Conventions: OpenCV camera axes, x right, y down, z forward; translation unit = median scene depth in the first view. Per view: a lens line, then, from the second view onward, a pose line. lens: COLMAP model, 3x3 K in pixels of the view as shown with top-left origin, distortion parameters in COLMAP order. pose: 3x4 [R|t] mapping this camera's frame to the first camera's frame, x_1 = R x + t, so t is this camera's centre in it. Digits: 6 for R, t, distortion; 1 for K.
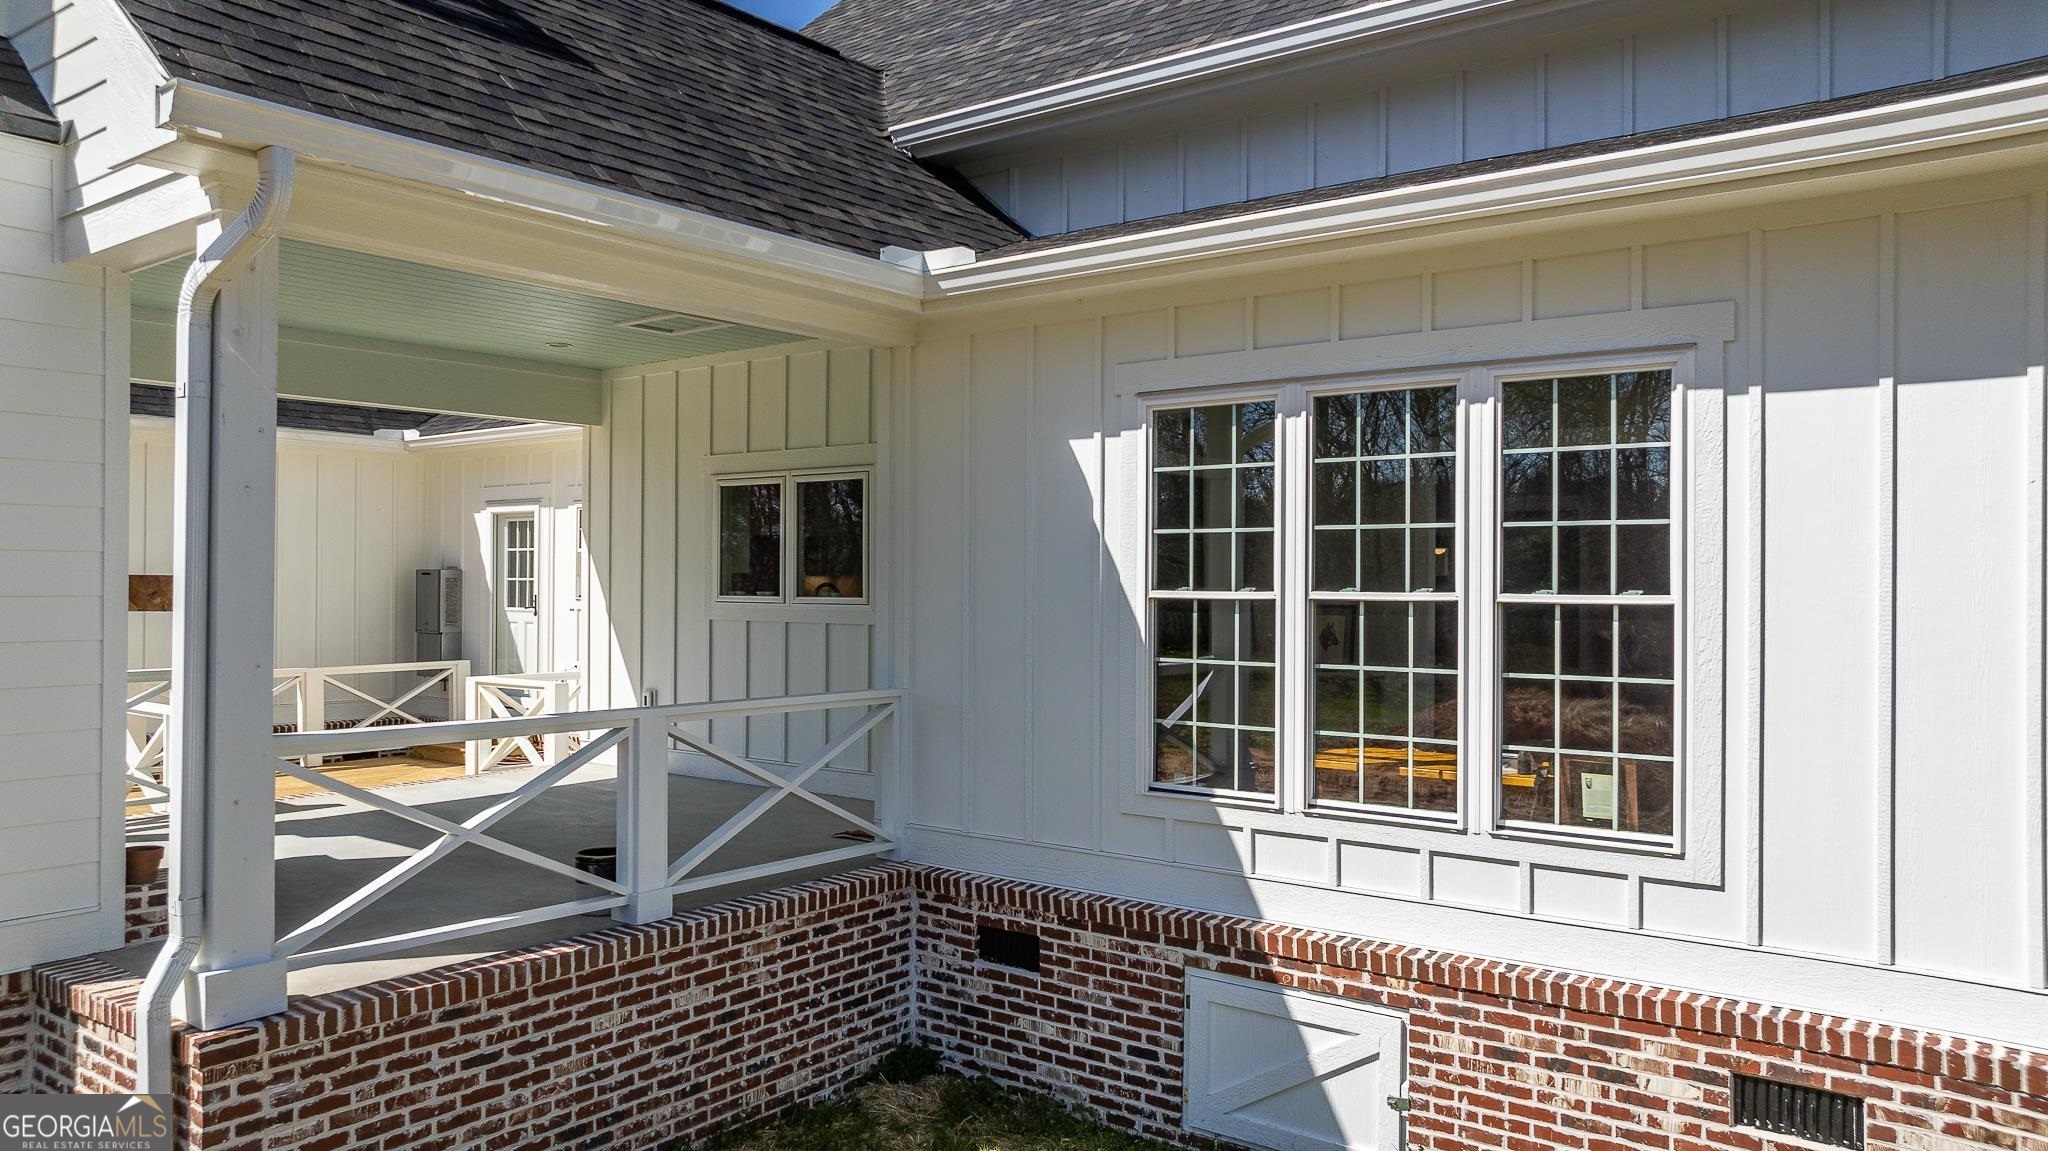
lens RADIAL K [[1443.4, 0, 1033.8], [0, 1443.4, 575.3], [0, 0, 1]] dist [-0.031681, 0.030593]
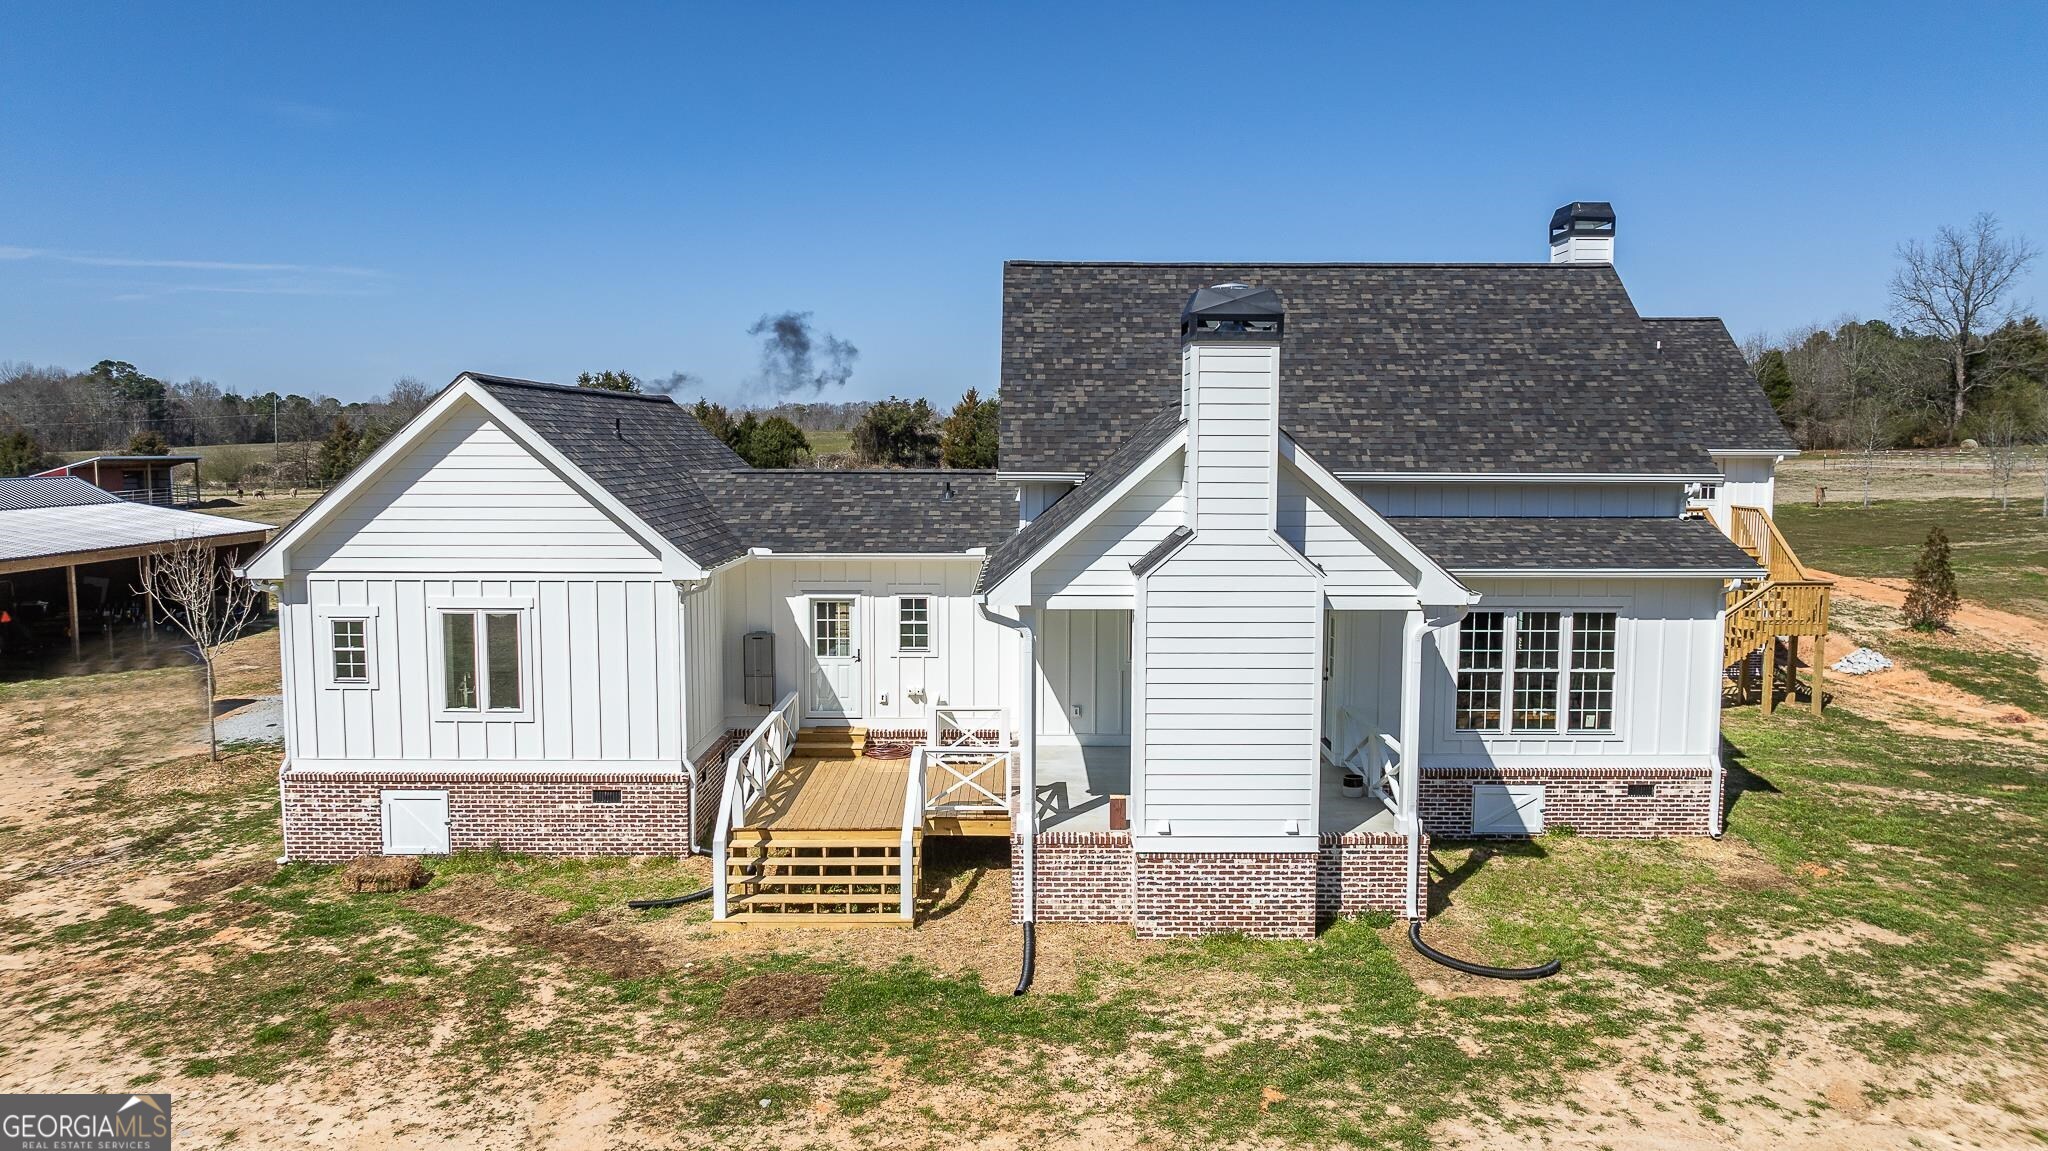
lens RADIAL K [[1443.4, 0, 1030.6], [0, 1443.4, 575.0], [0, 0, 1]] dist [-0.031681, 0.030593]
pose [[0.789901, -0.061620, 0.610131, -2.653941], [-0.001547, 0.994735, 0.102465, -0.533663], [-0.613233, -0.081881, 0.785647, -0.905104]]
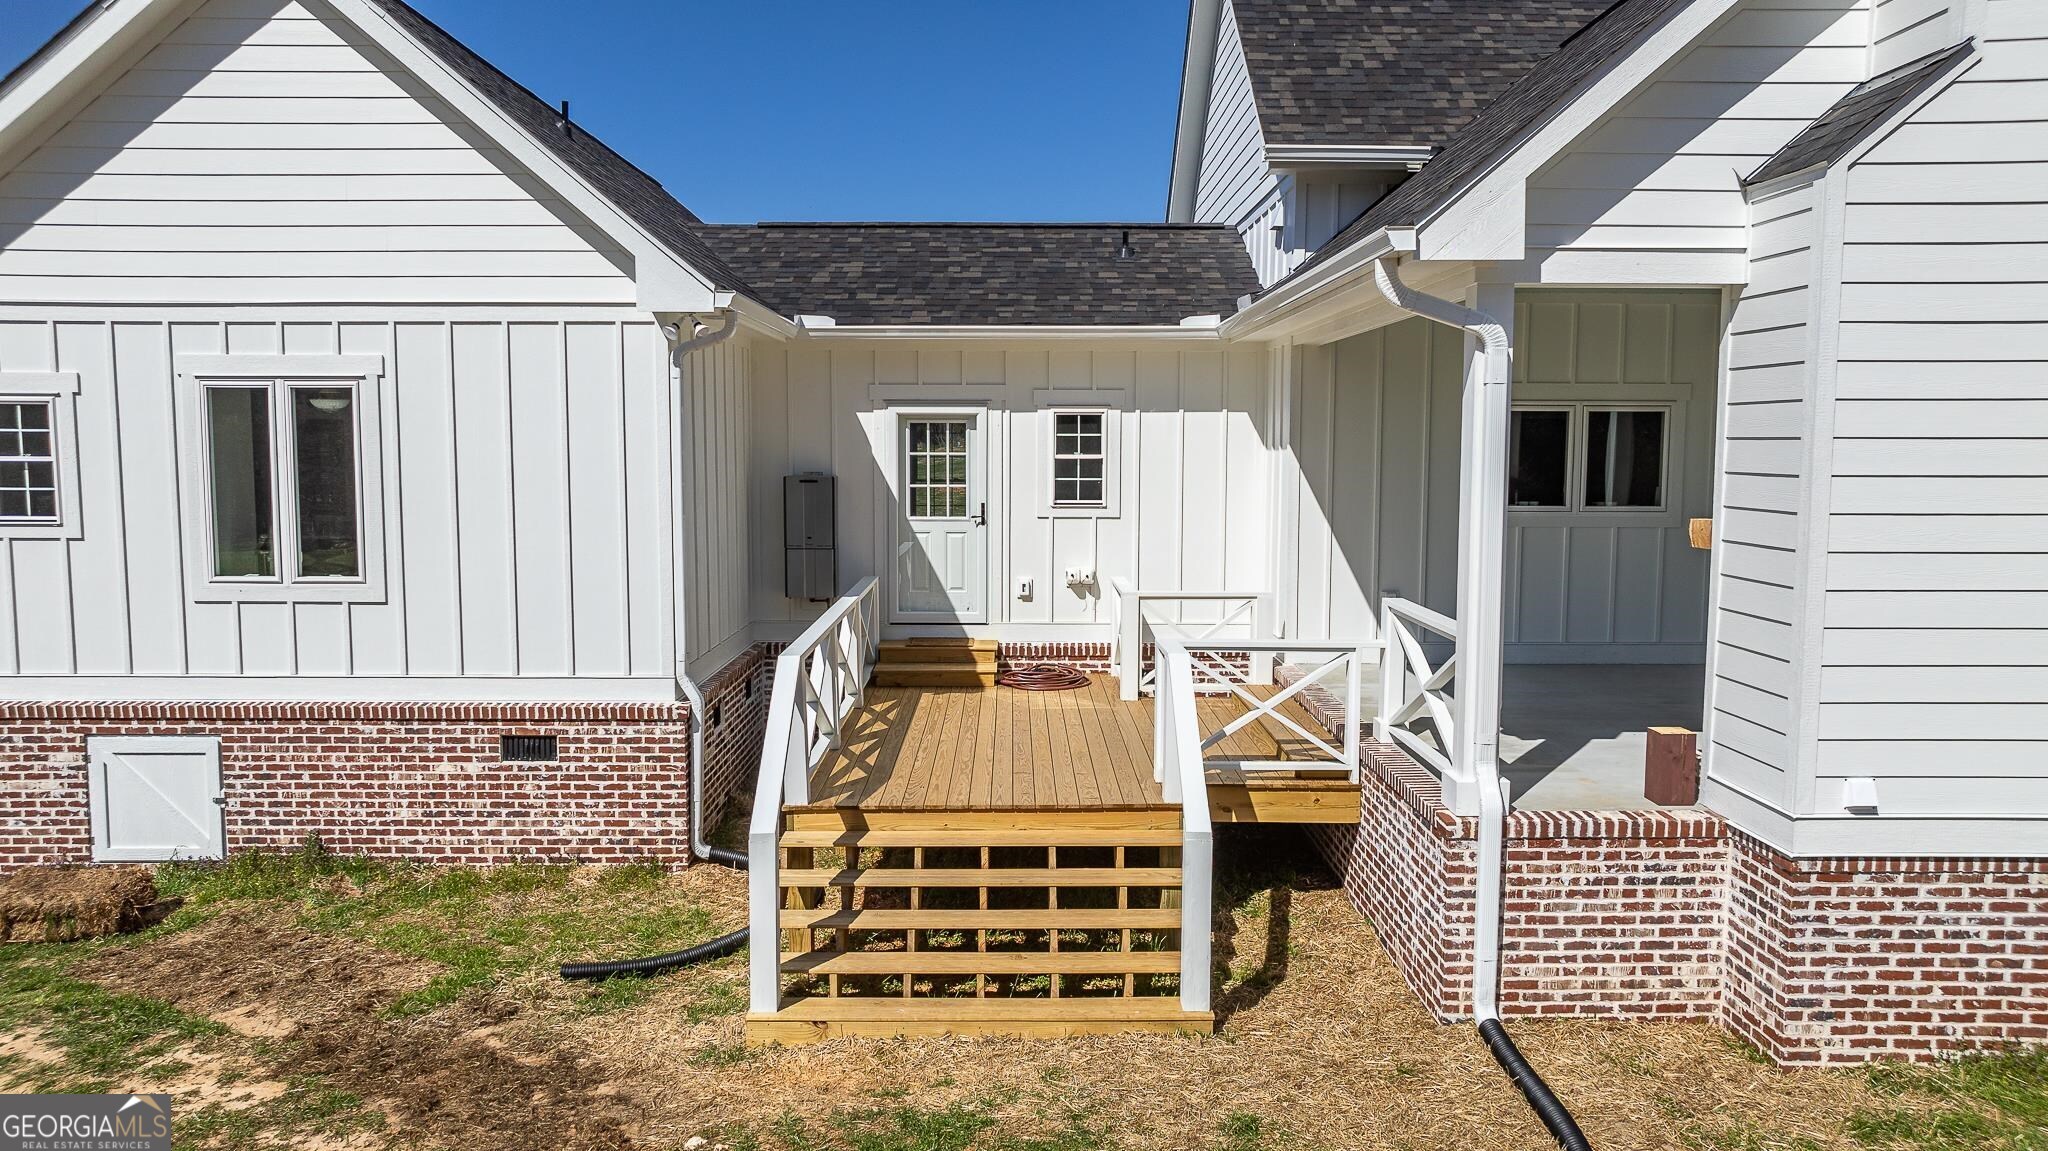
lens RADIAL K [[1443.4, 0, 1023.4], [0, 1443.4, 577.9], [0, 0, 1]] dist [-0.031681, 0.030593]
pose [[0.789519, -0.062434, 0.610542, -2.021503], [-0.001418, 0.994624, 0.103545, -0.079155], [-0.613724, -0.082617, 0.785186, 0.526834]]
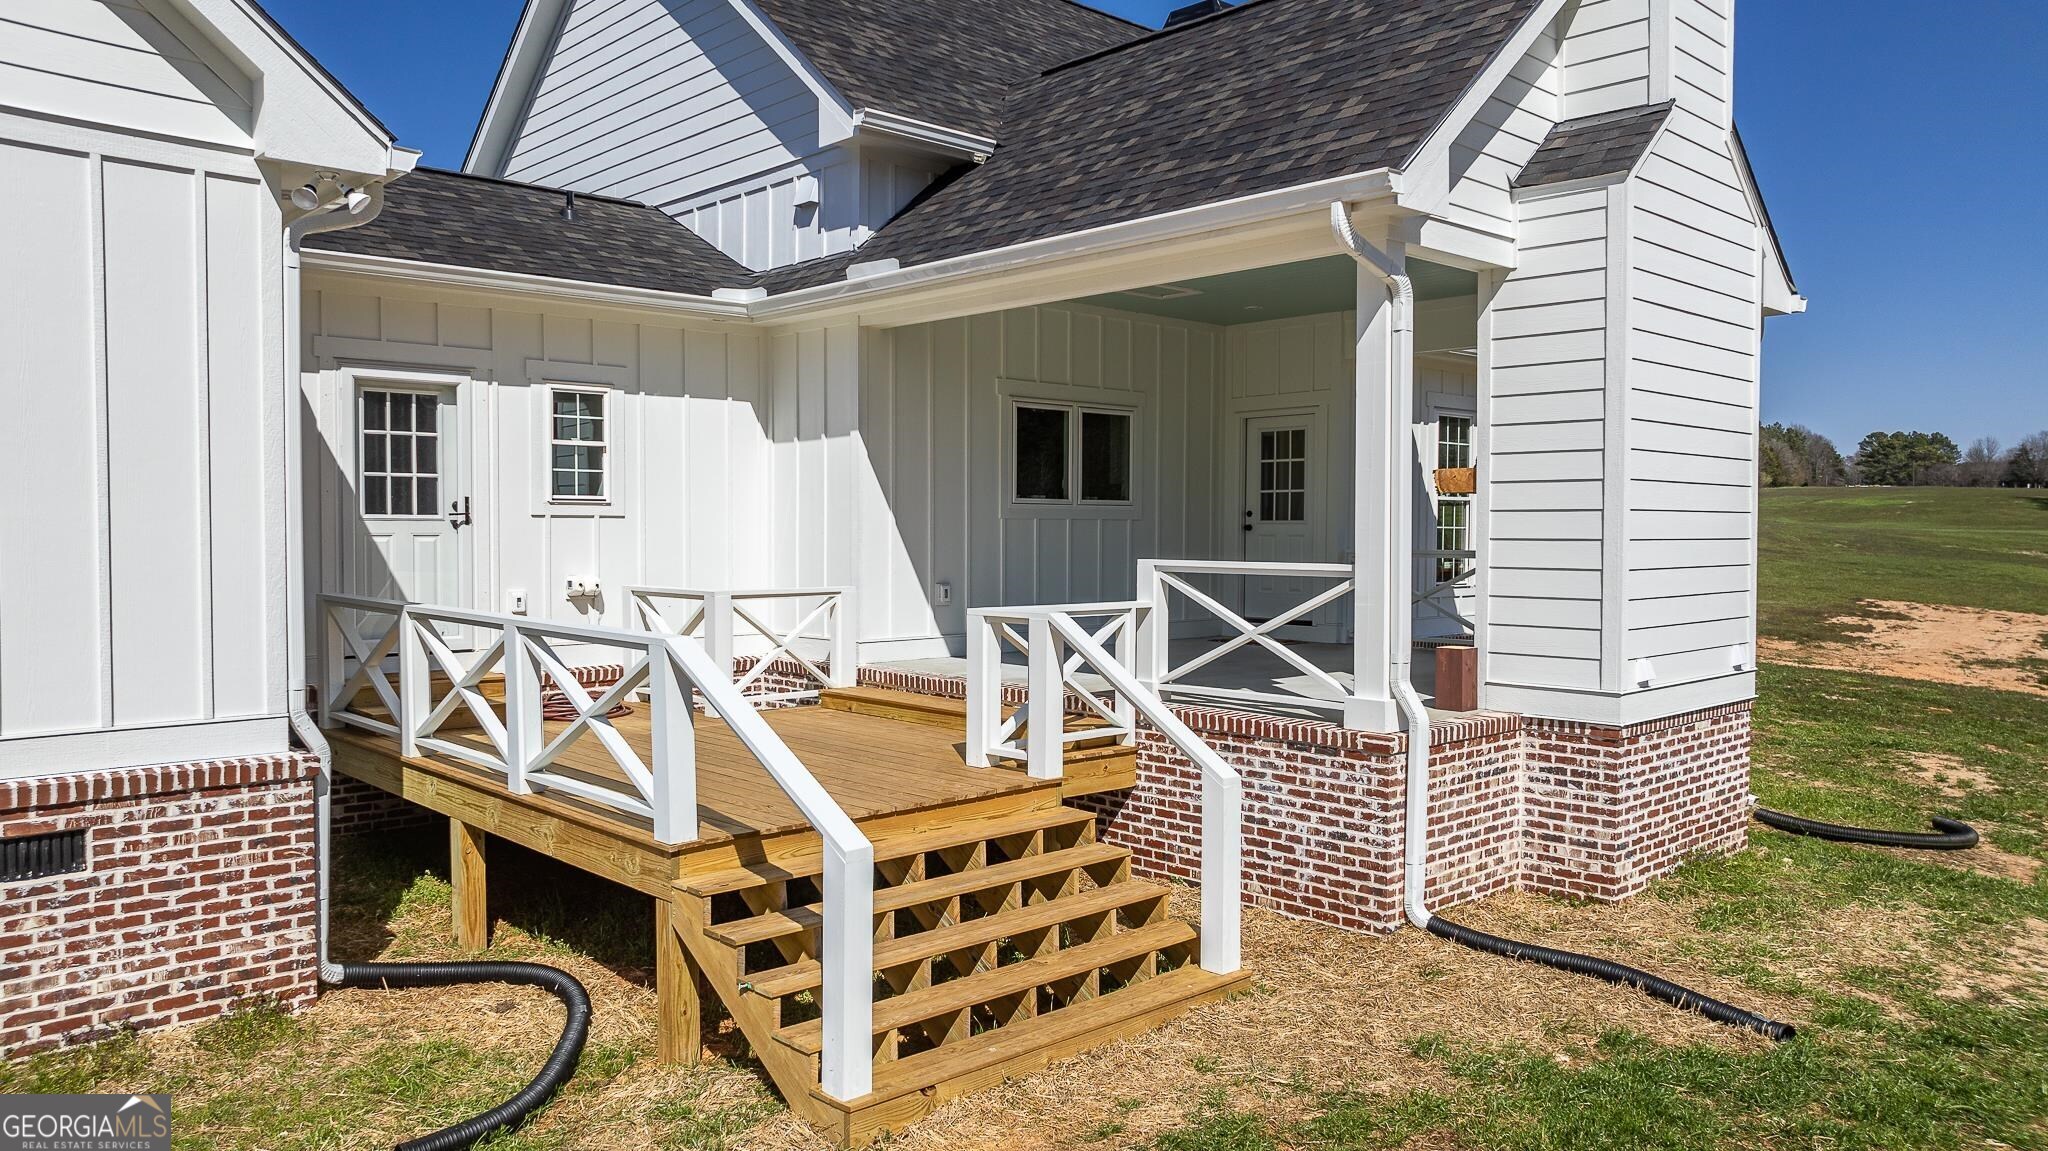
lens RADIAL K [[1443.4, 0, 1024.5], [0, 1443.4, 575.1], [0, 0, 1]] dist [-0.031681, 0.030593]
pose [[0.162573, -0.038565, 0.985943, -2.314530], [-0.007708, 0.999156, 0.040352, 0.049009], [-0.986666, -0.014159, 0.162138, 1.321171]]
